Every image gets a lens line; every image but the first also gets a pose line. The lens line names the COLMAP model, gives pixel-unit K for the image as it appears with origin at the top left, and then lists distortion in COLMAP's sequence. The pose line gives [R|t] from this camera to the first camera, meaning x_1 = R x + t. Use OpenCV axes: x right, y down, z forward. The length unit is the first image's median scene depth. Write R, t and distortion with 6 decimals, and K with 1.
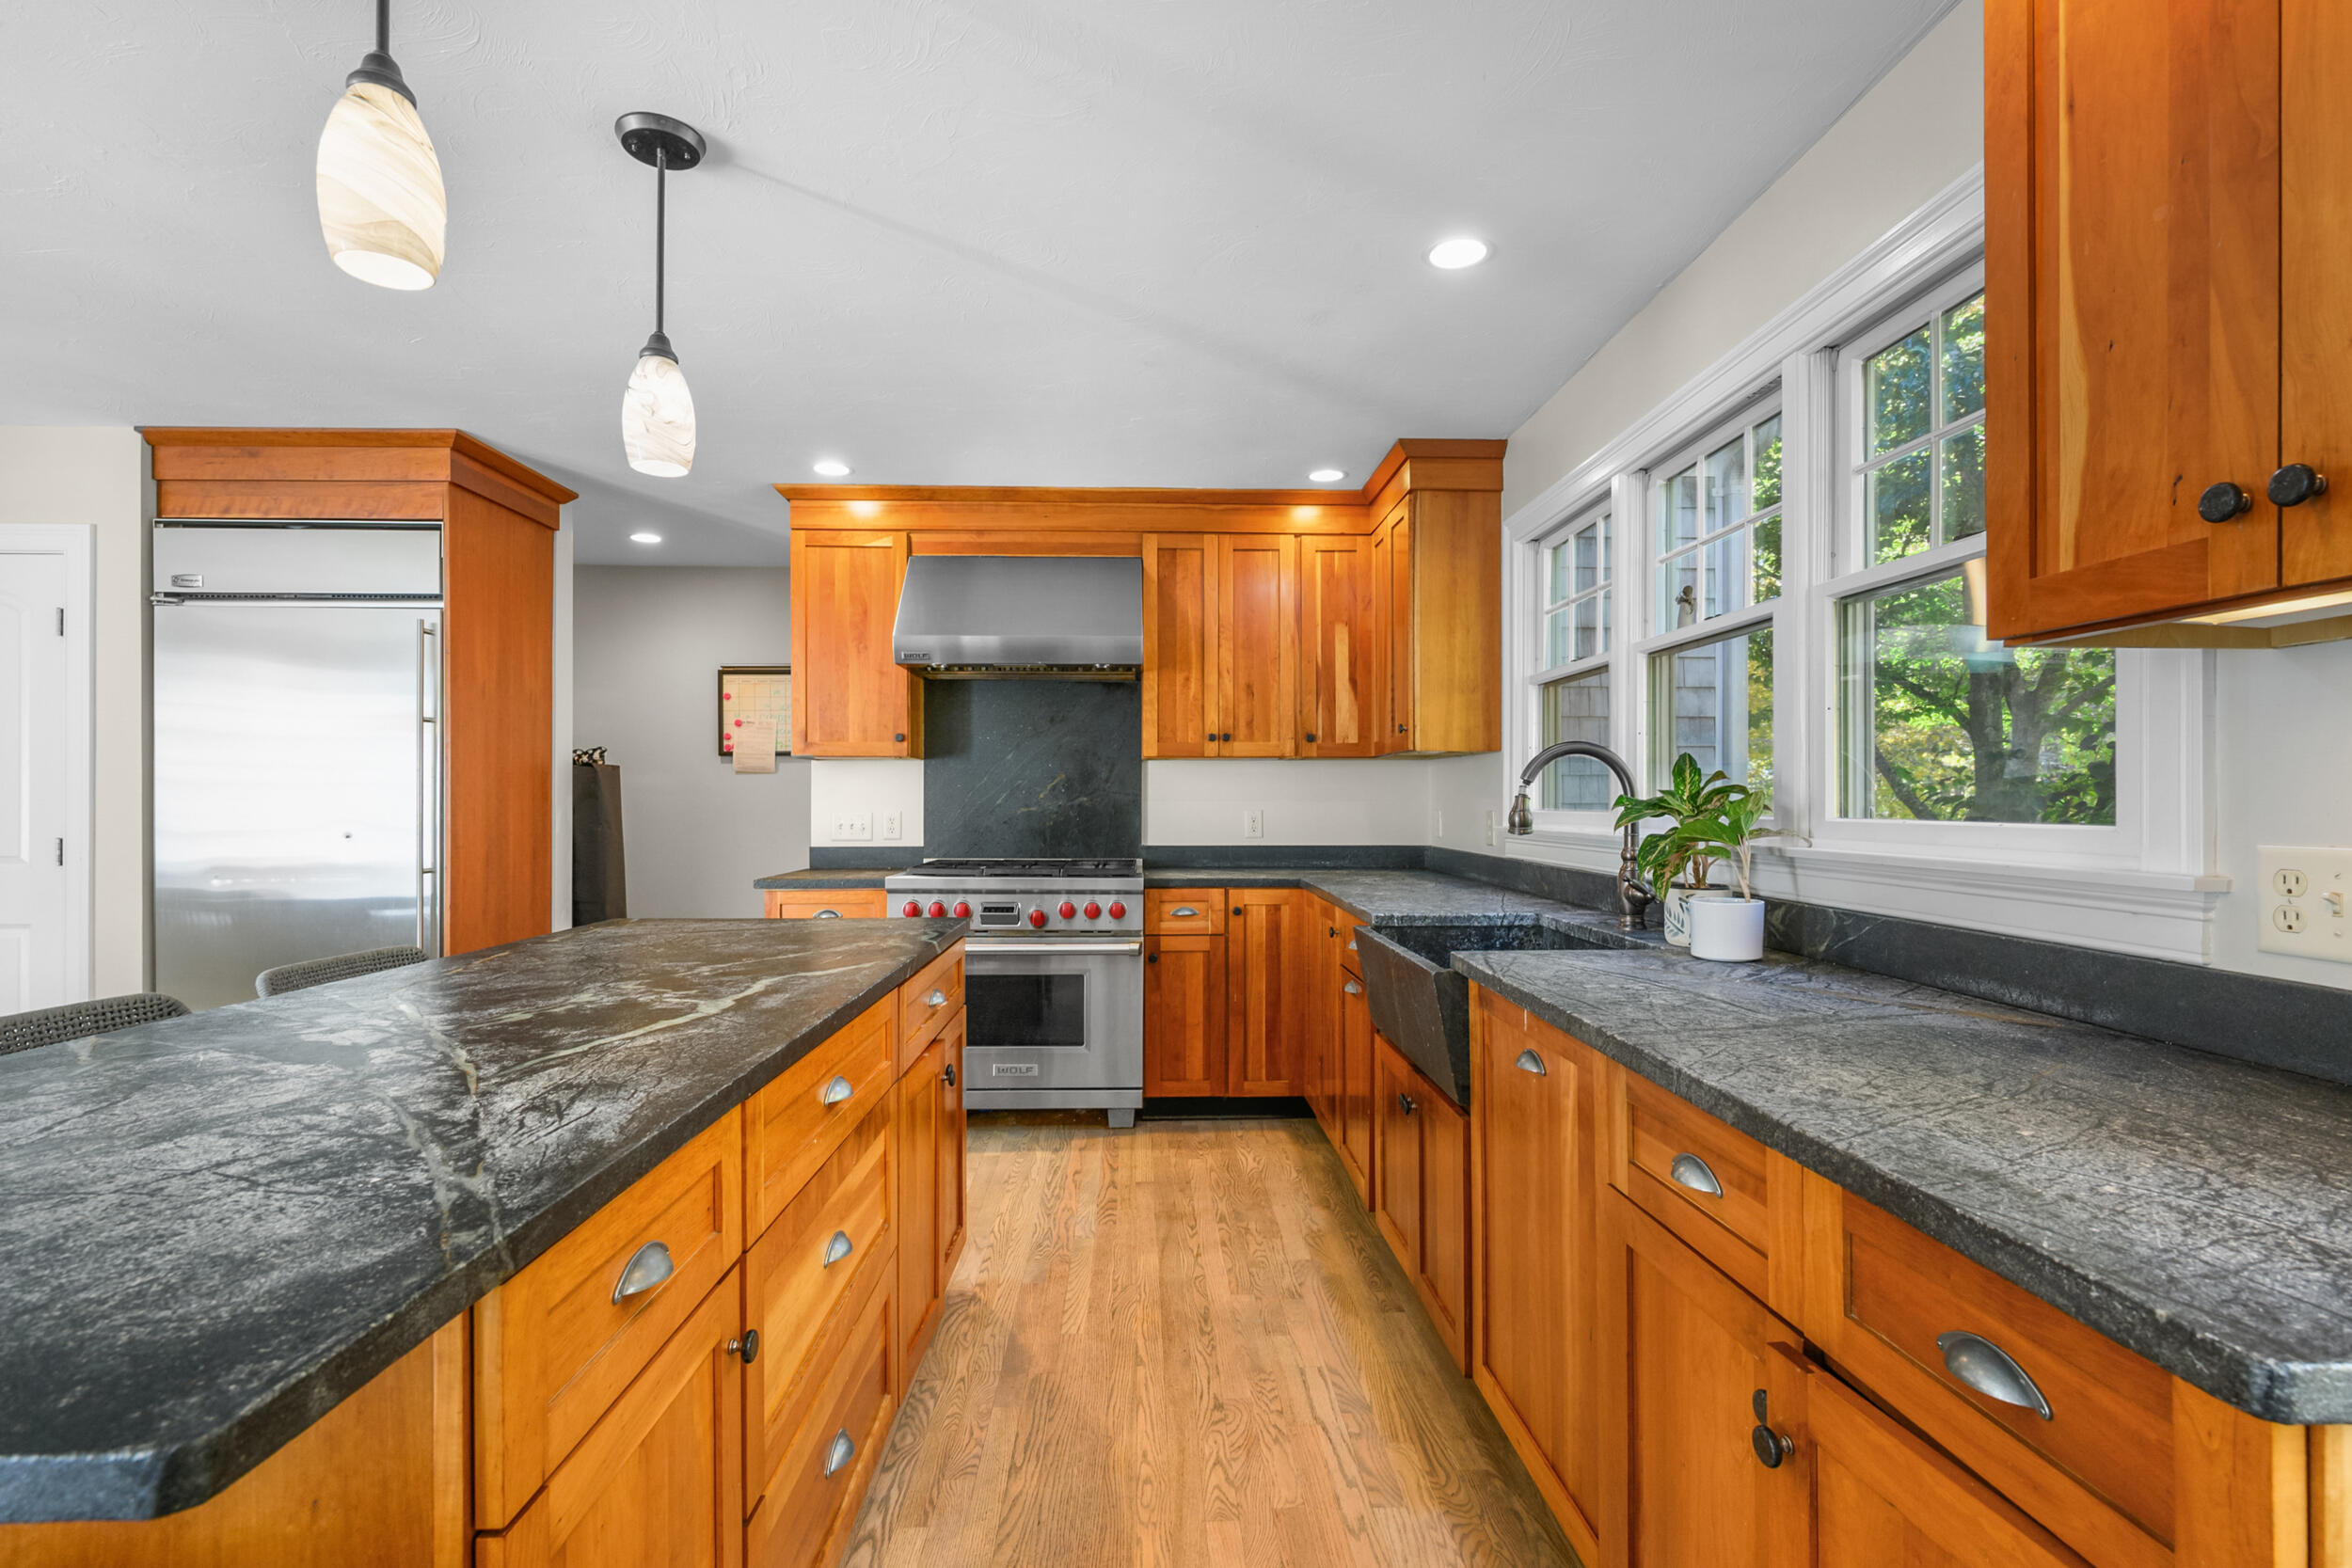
lens RADIAL K [[1076.6, 0, 1178.8], [0, 1076.6, 799.4], [0, 0, 1]] dist [-0.002014, 0.000532]
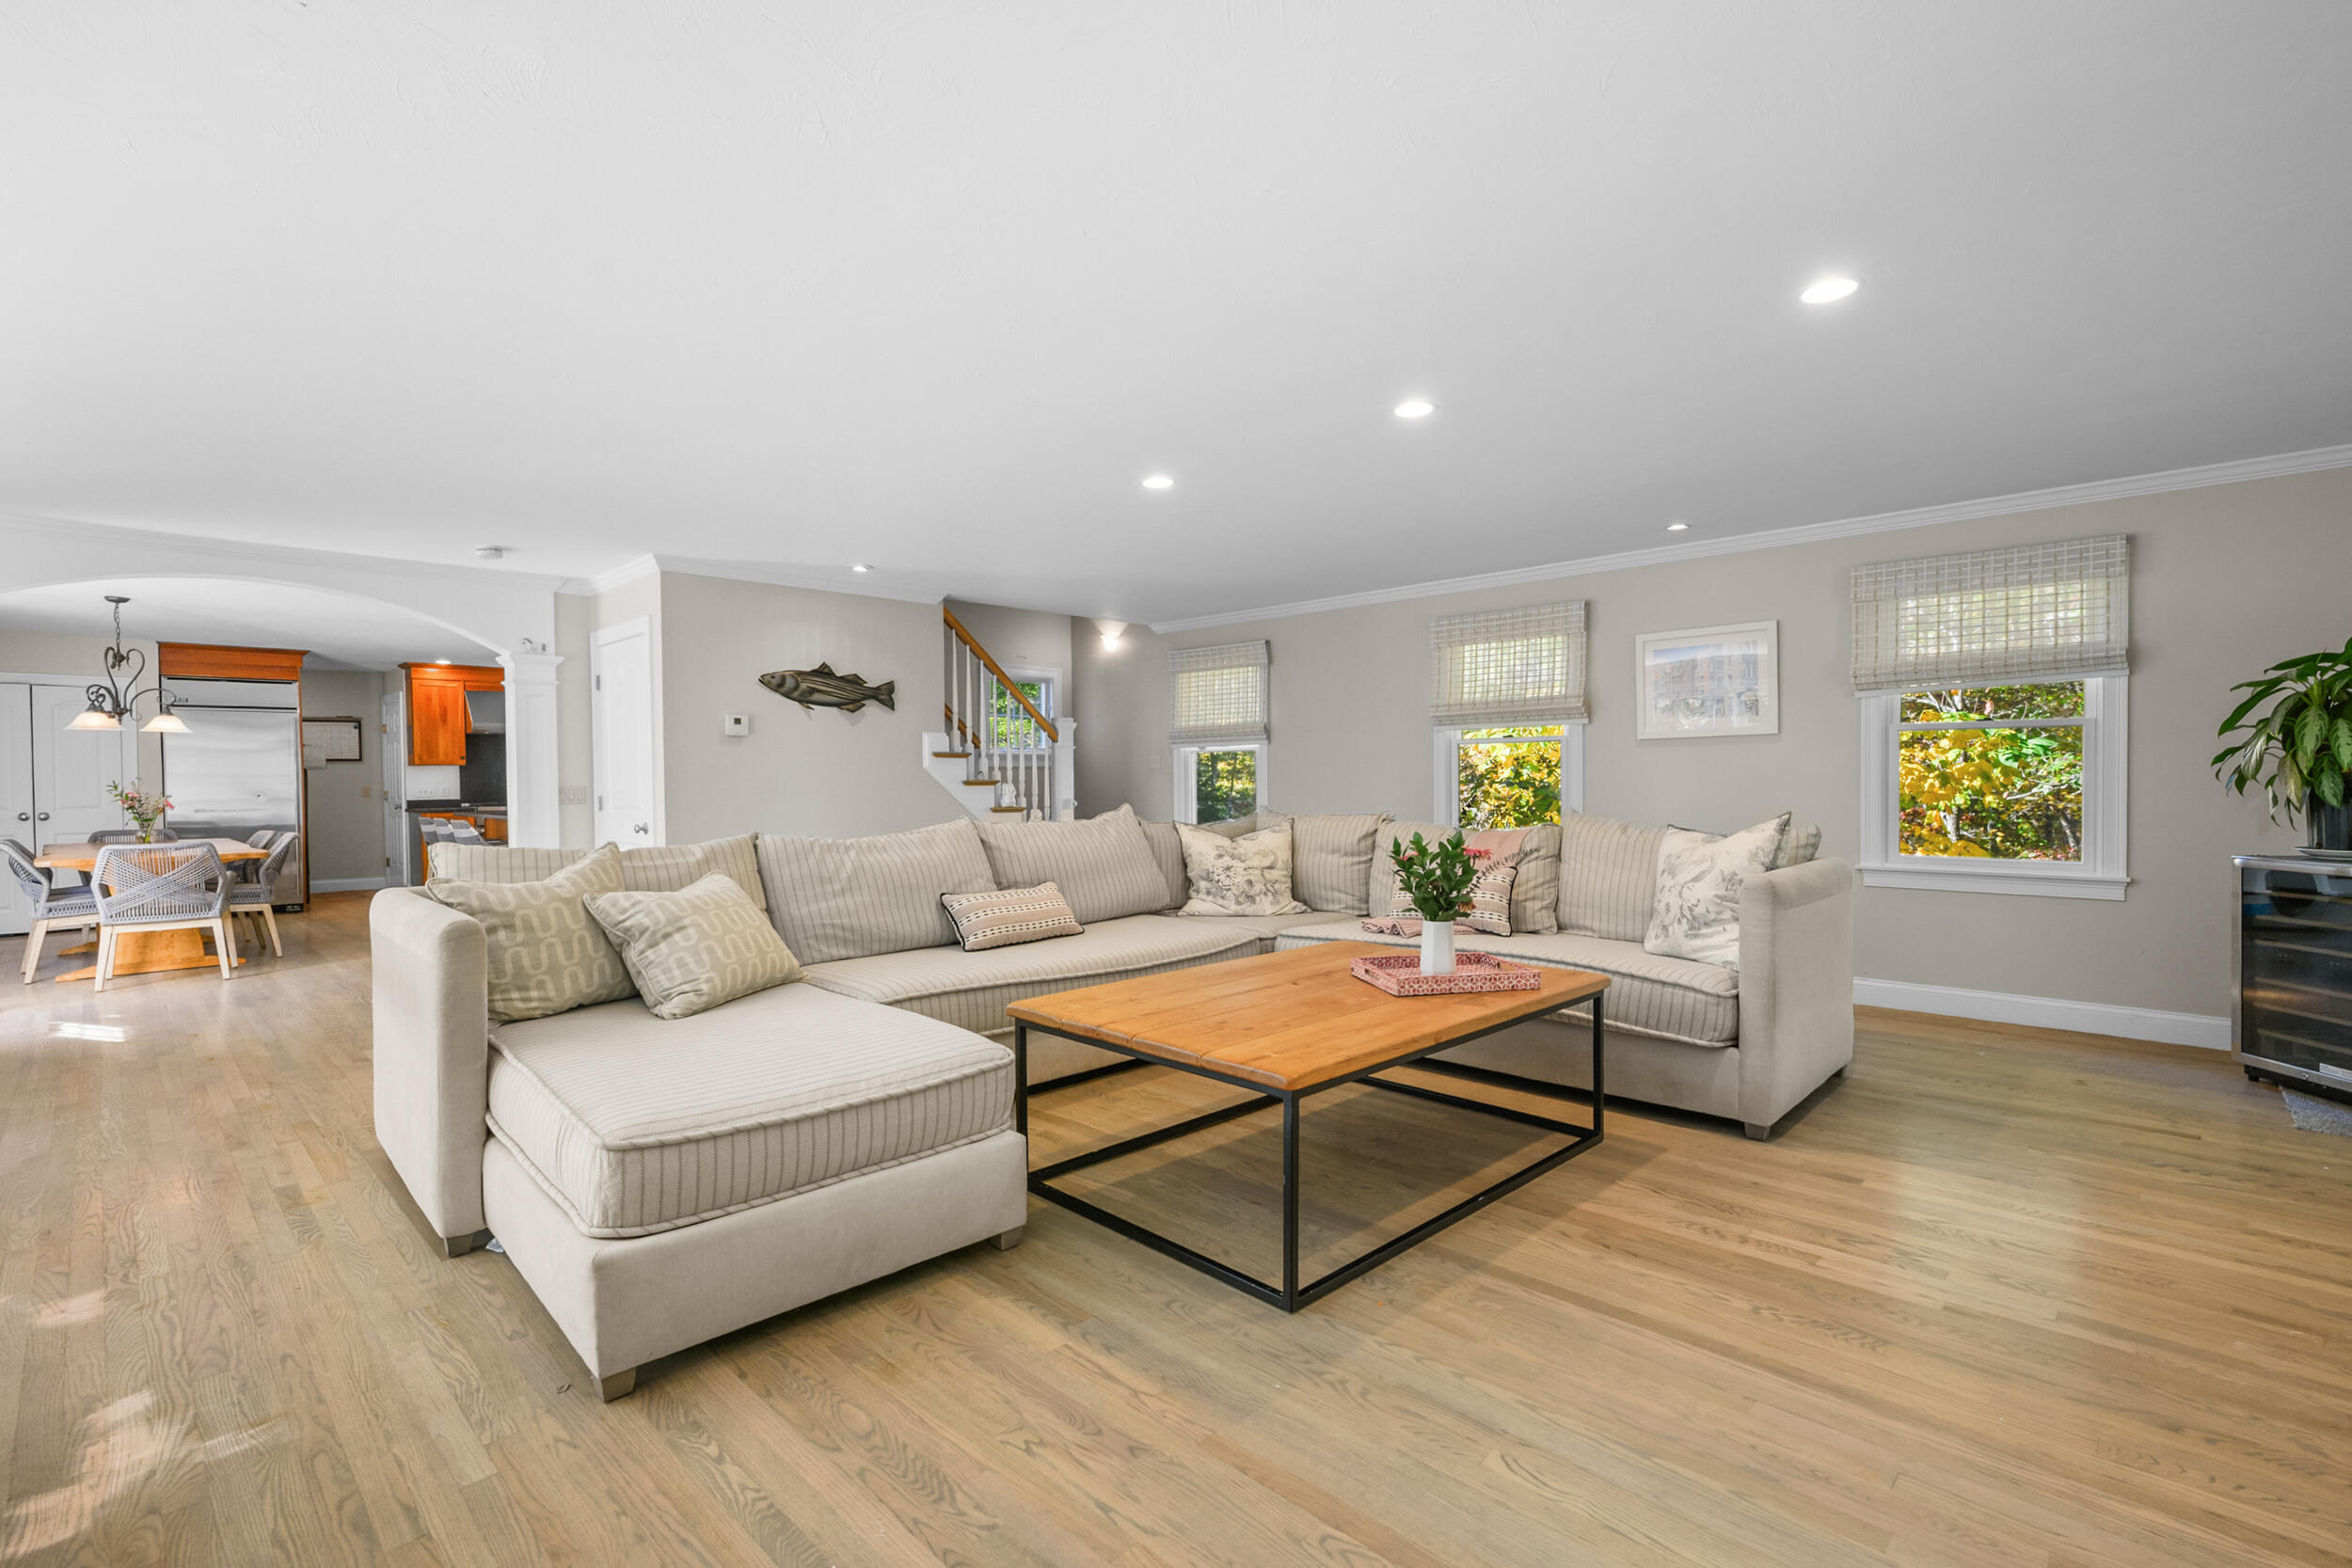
lens RADIAL K [[1076.6, 0, 1178.8], [0, 1076.6, 799.4], [0, 0, 1]] dist [-0.002014, 0.000532]
pose [[0.731423, -0.019115, 0.681656, -0.829423], [0.008935, 0.999790, 0.018448, 0.013449], [-0.681865, -0.007402, 0.731440, -2.317024]]
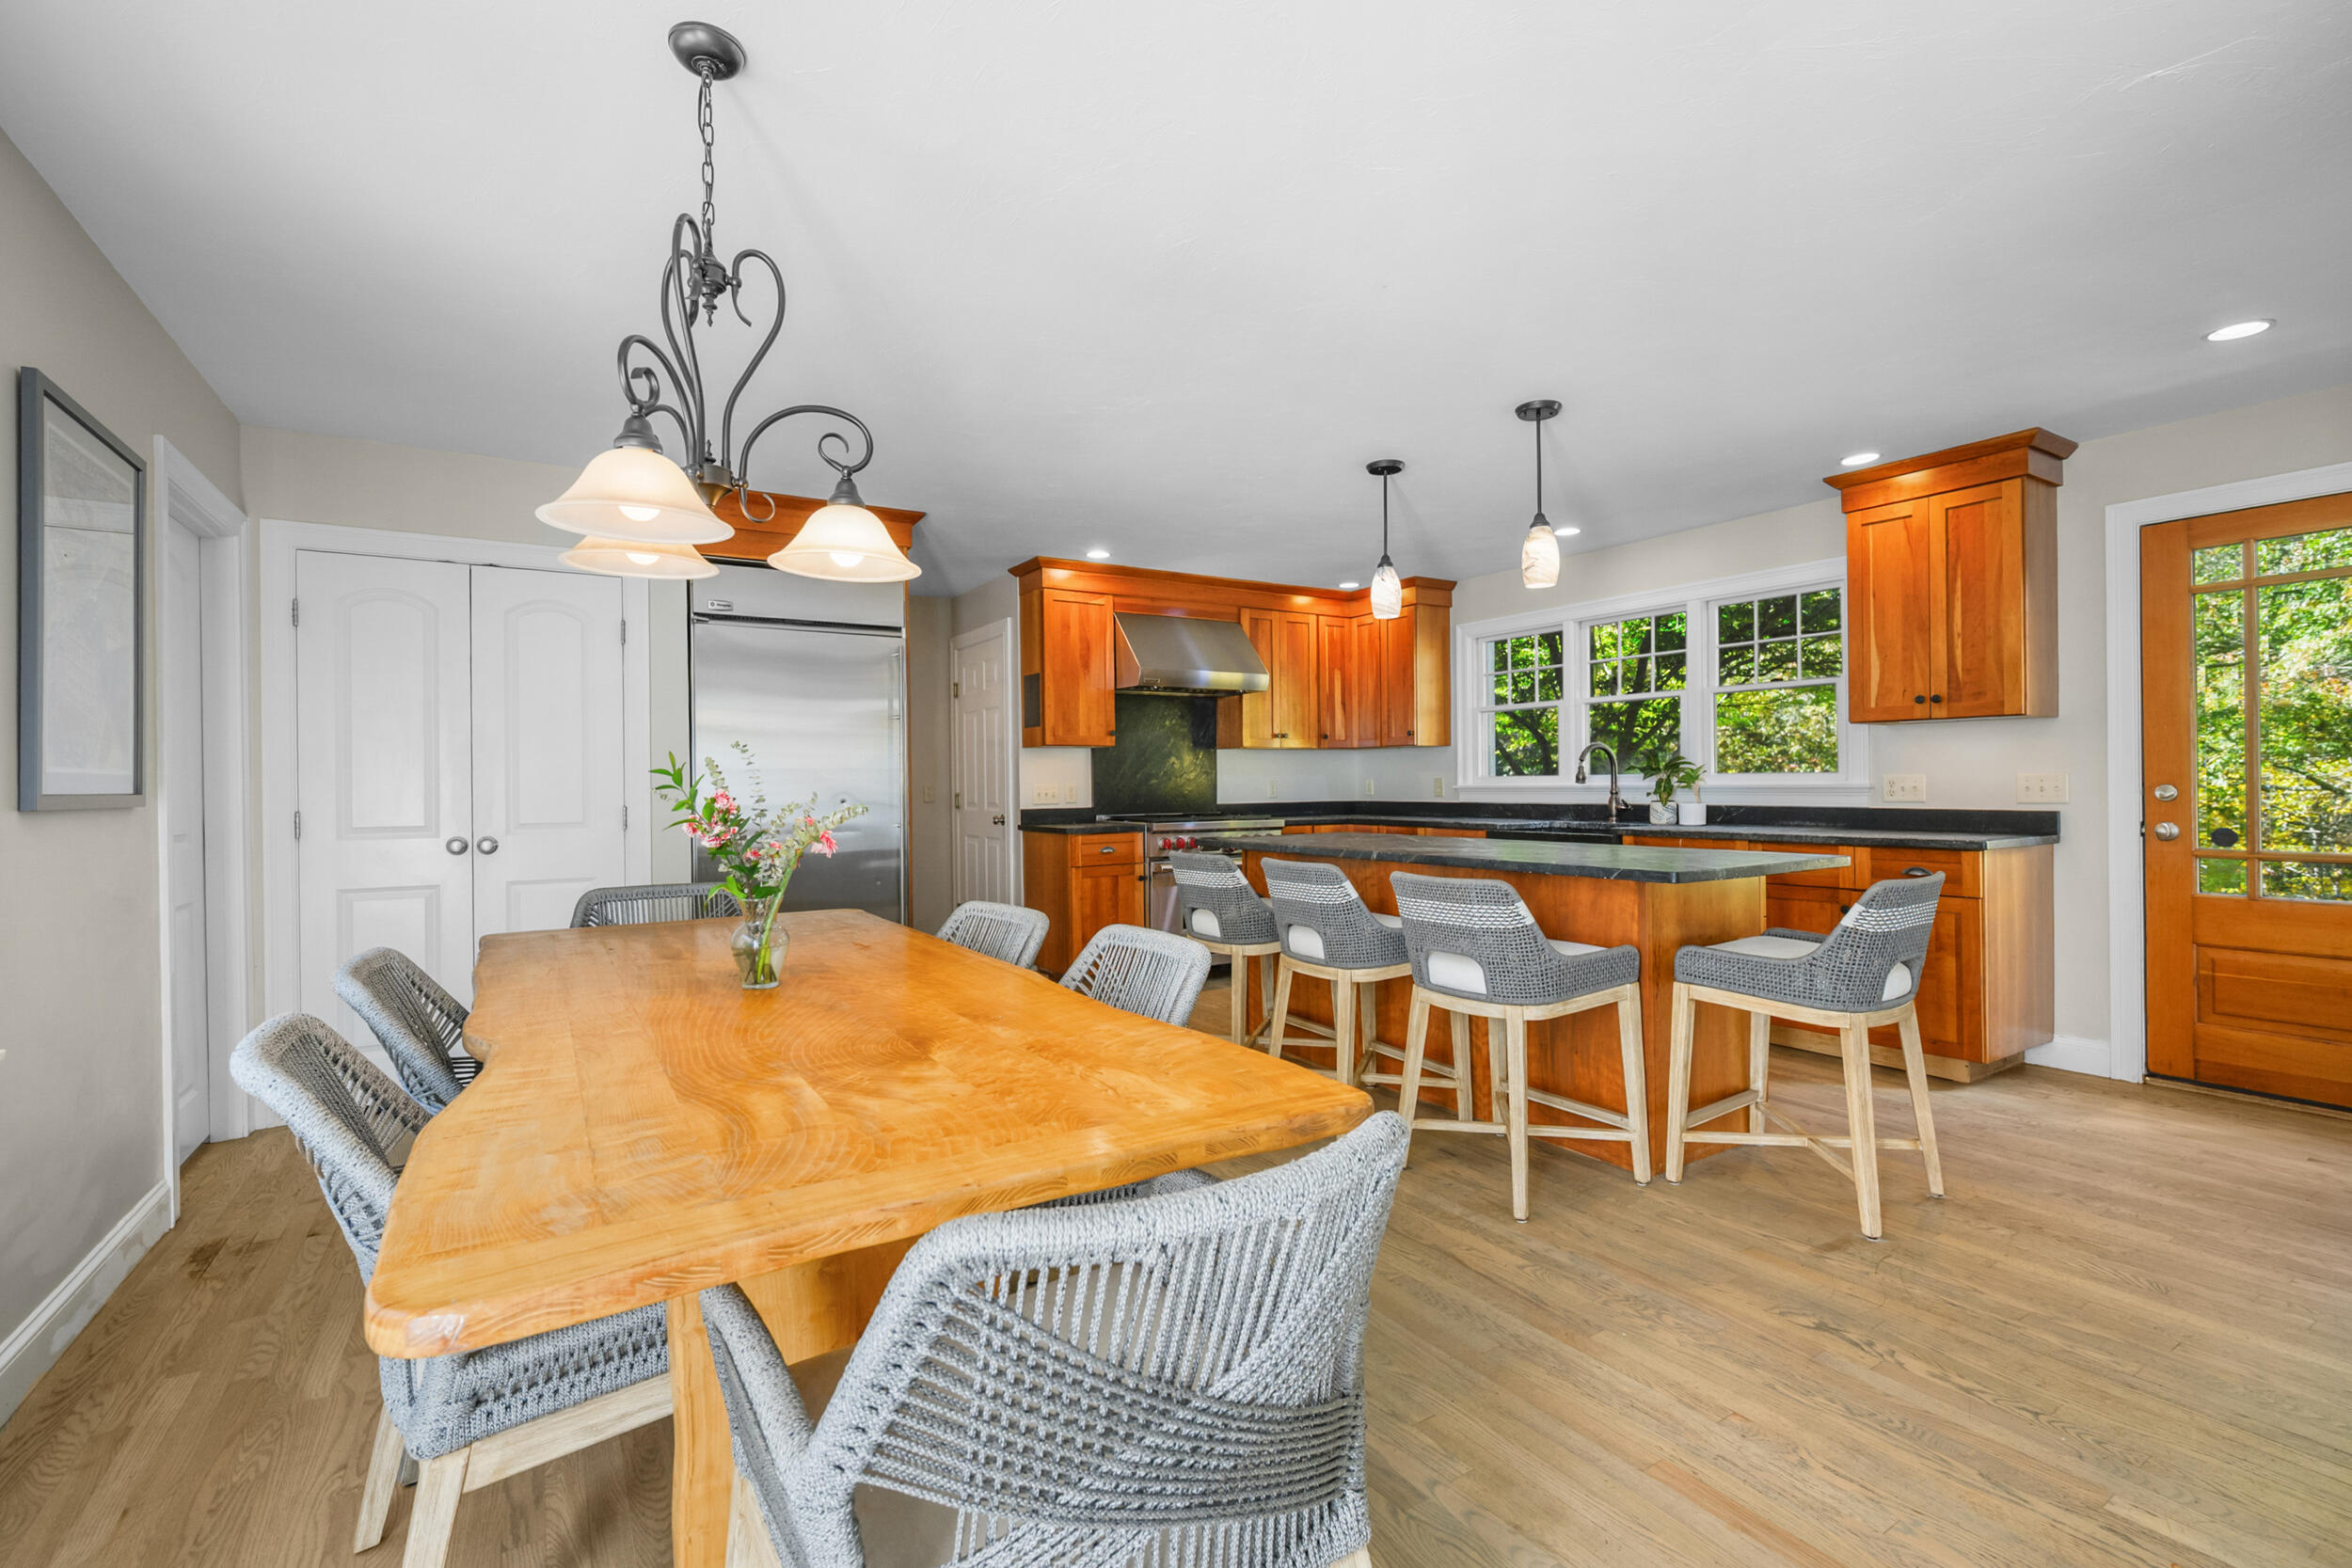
lens RADIAL K [[1035.5, 0, 1176.0], [0, 1035.5, 784.0], [0, 0, 1]] dist [0.000025, 0.000149]
pose [[0.870865, -0.008986, 0.491440, -0.936721], [0.010569, 0.999944, -0.000444, 0.015095], [-0.491409, 0.005580, 0.870911, -0.309460]]
